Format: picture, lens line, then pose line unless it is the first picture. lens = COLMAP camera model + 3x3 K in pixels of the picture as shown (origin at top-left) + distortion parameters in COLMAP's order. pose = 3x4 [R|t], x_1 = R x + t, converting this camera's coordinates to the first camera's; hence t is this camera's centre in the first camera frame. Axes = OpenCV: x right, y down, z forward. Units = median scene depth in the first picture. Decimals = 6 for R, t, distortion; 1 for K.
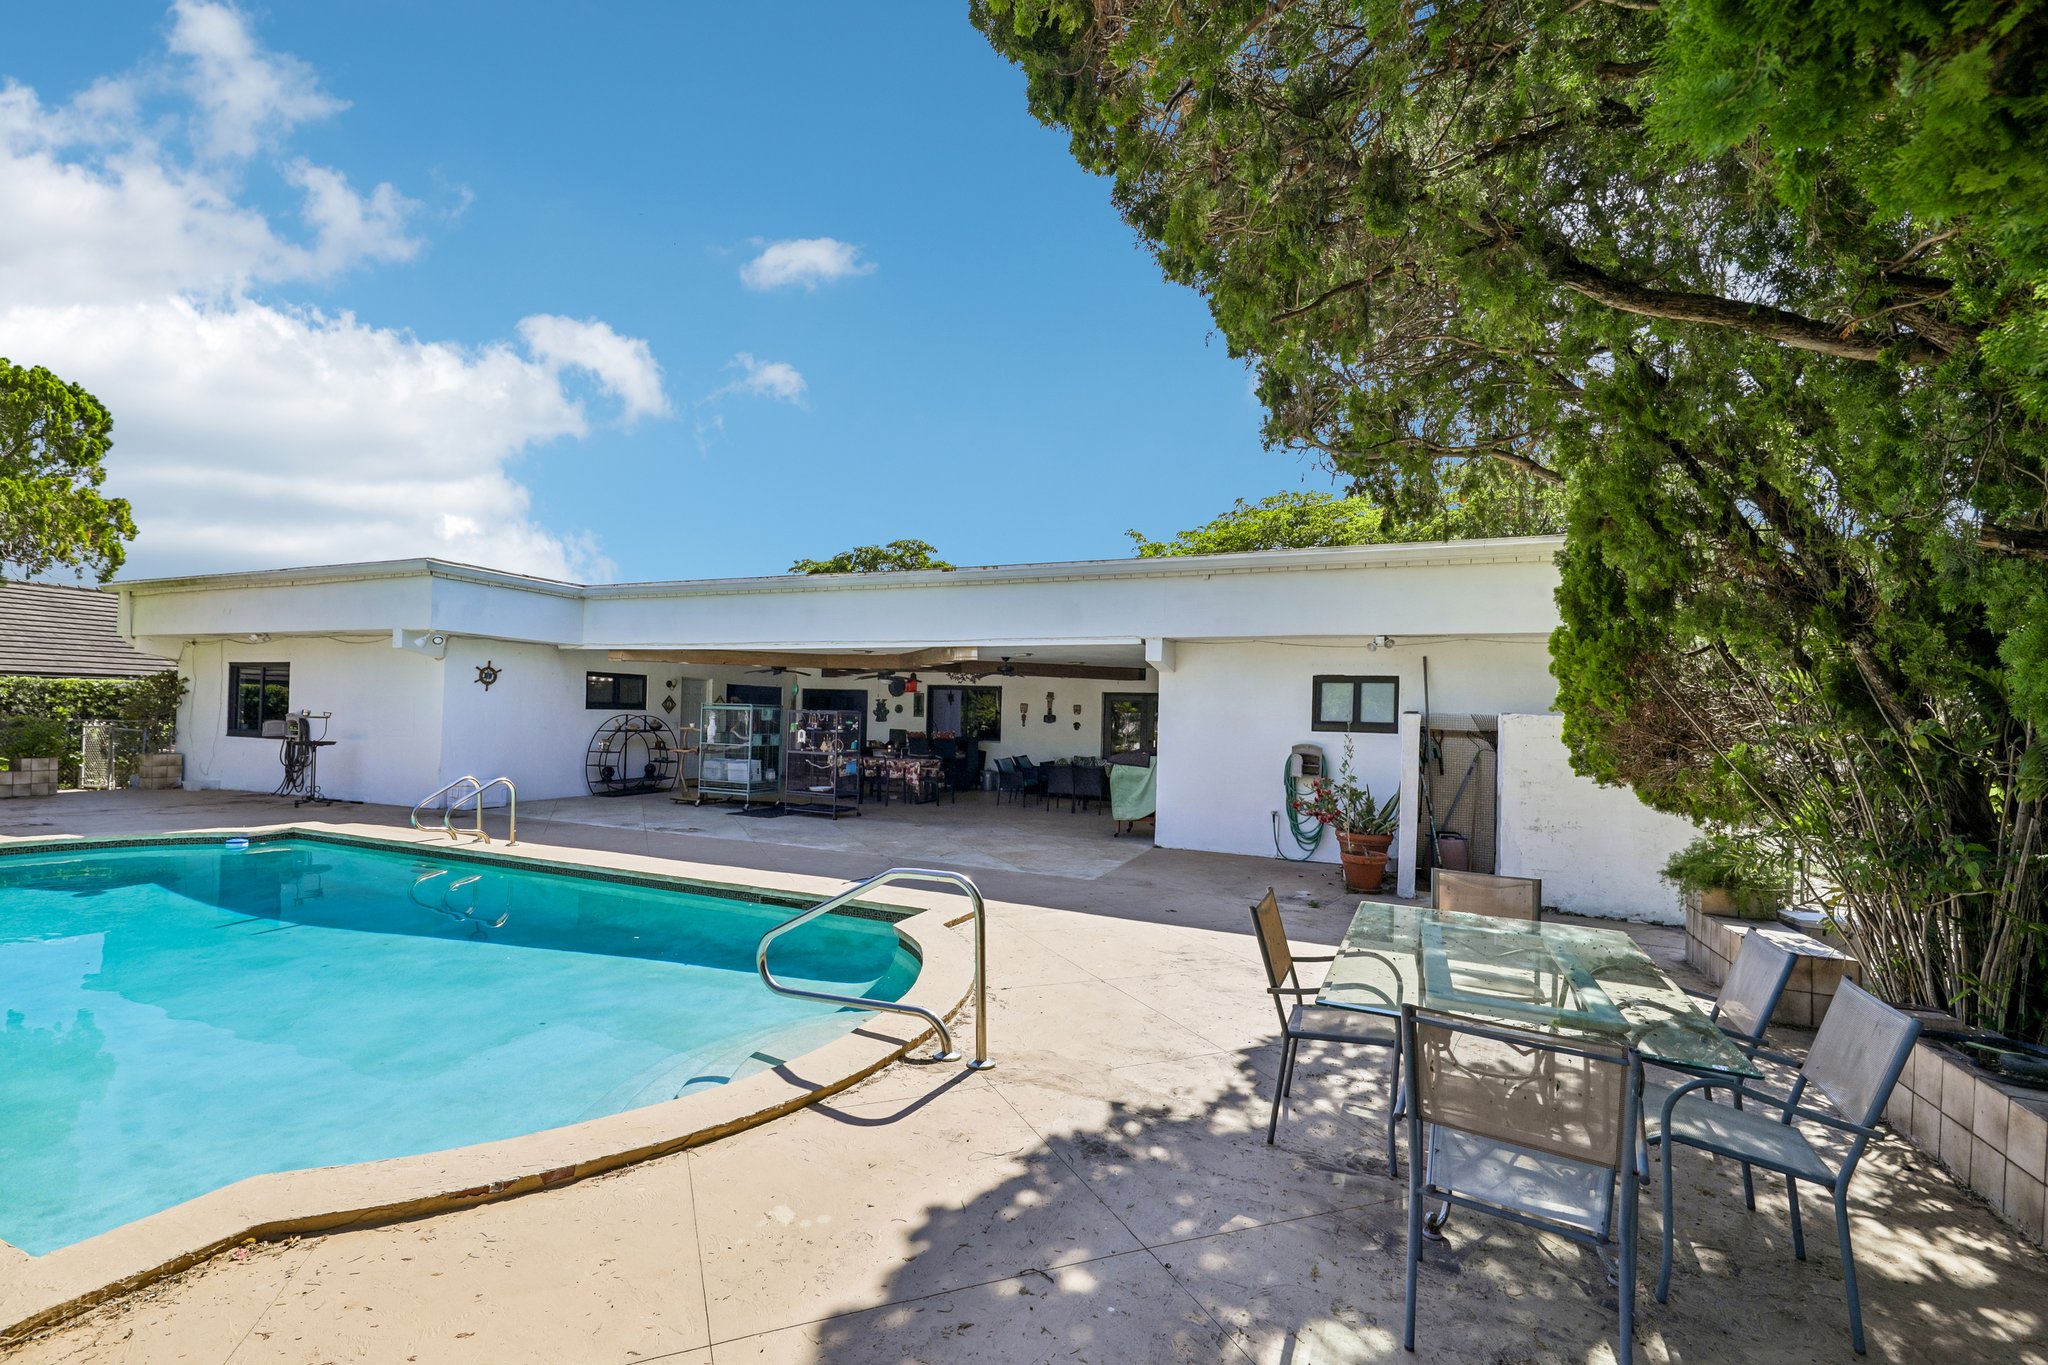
lens RADIAL K [[891.4, 0, 1021.9], [0, 891.4, 711.6], [0, 0, 1]] dist [-0.001299, -0.000103]
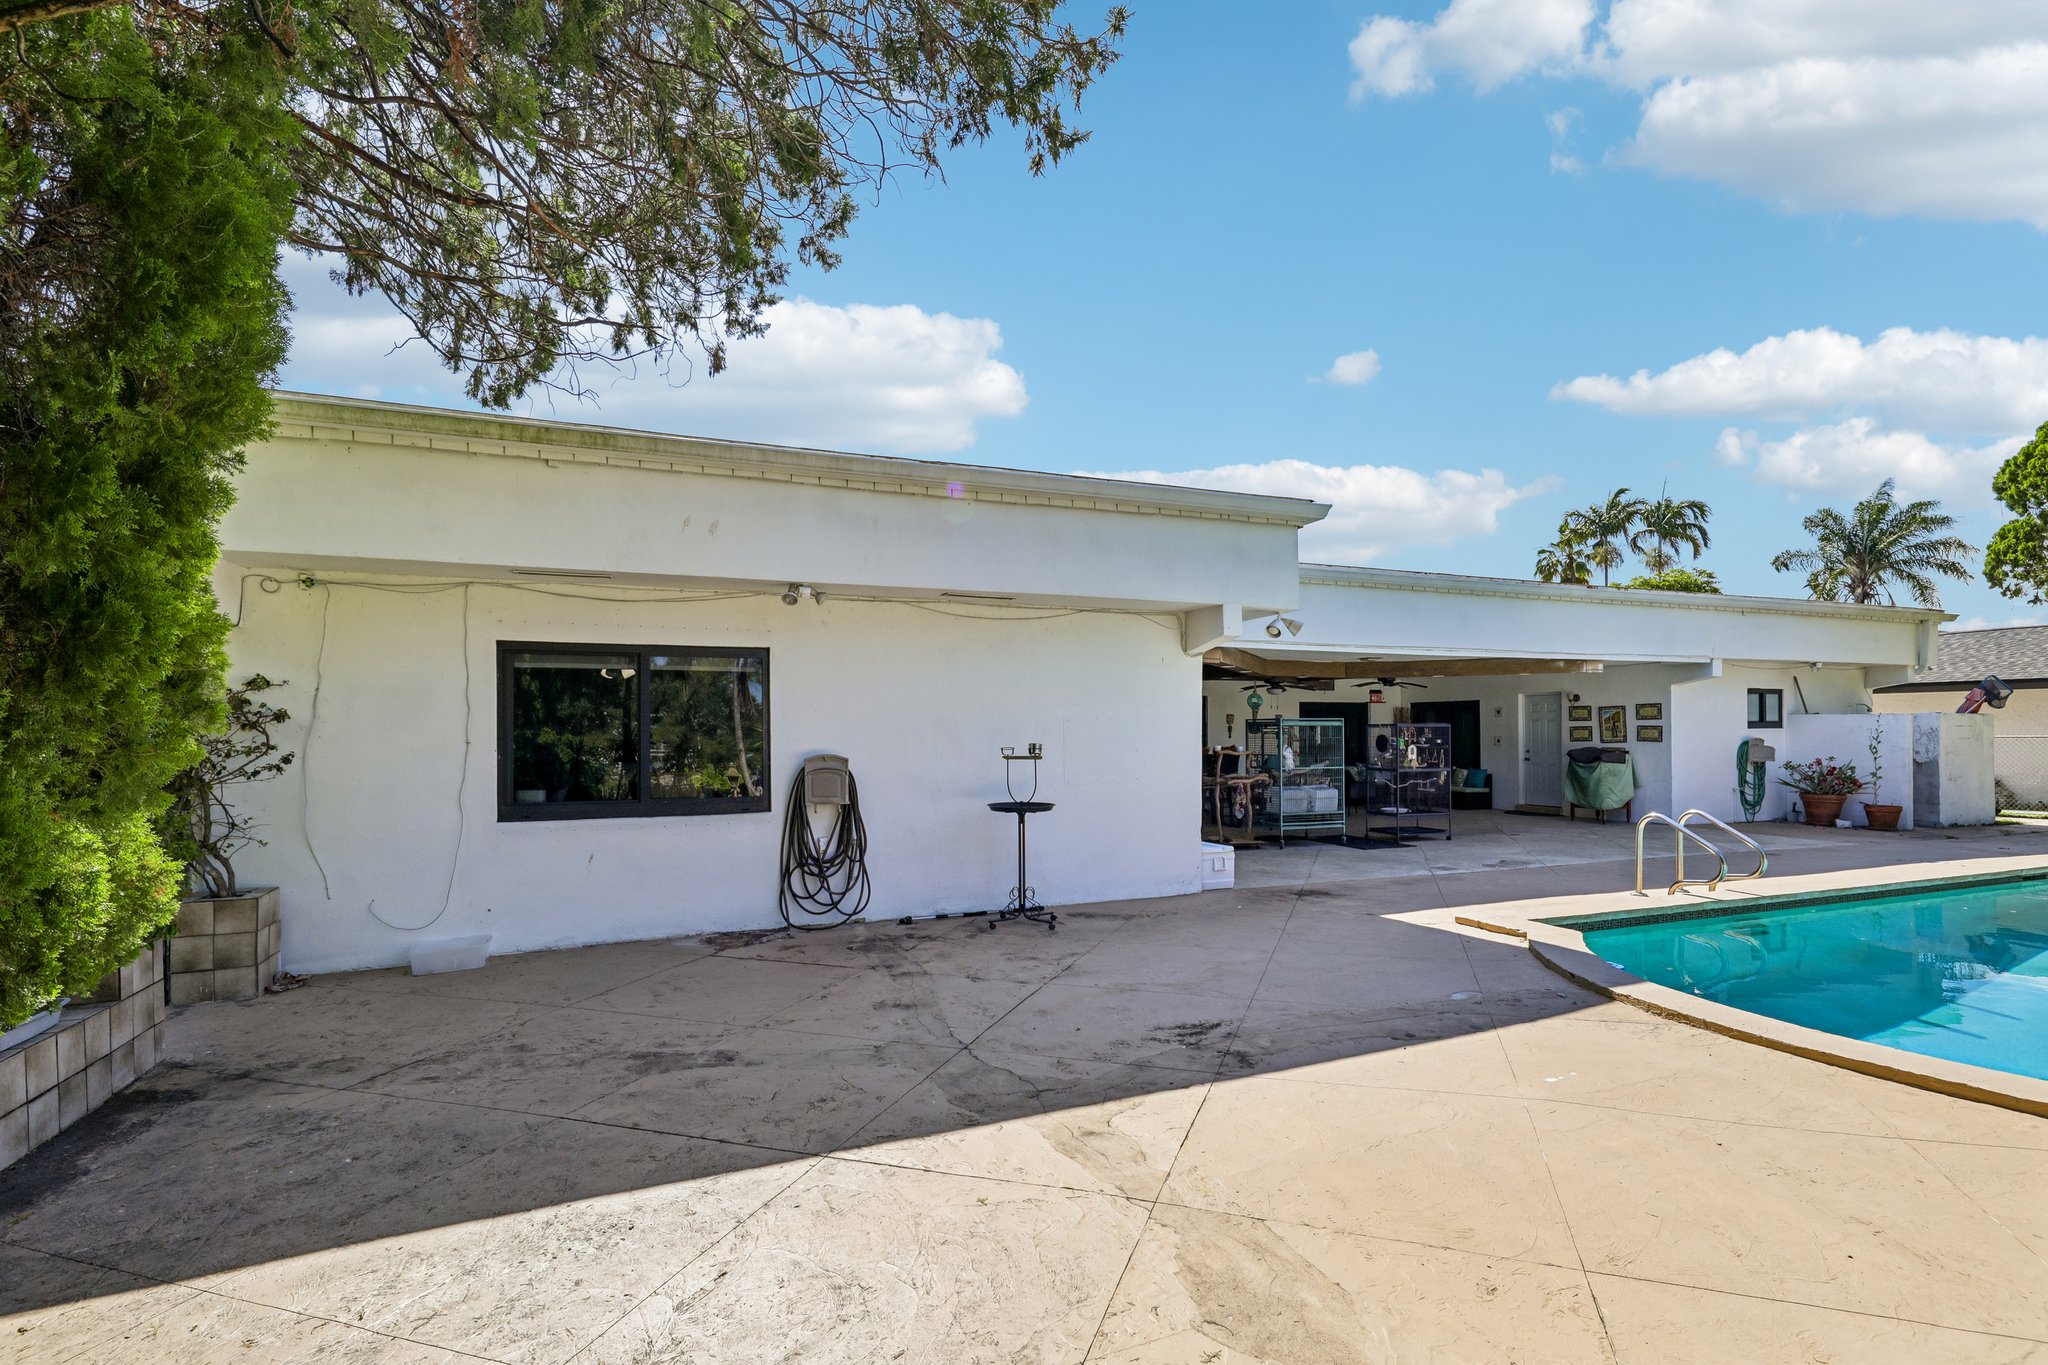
lens RADIAL K [[933.3, 0, 1028.4], [0, 933.3, 724.6], [0, 0, 1]] dist [0.000353, 0.000050]
pose [[0.695280, -0.023205, 0.718365, -1.357616], [0.019615, 0.999719, 0.013309, -0.024347], [-0.718472, 0.004837, 0.695540, 0.703406]]
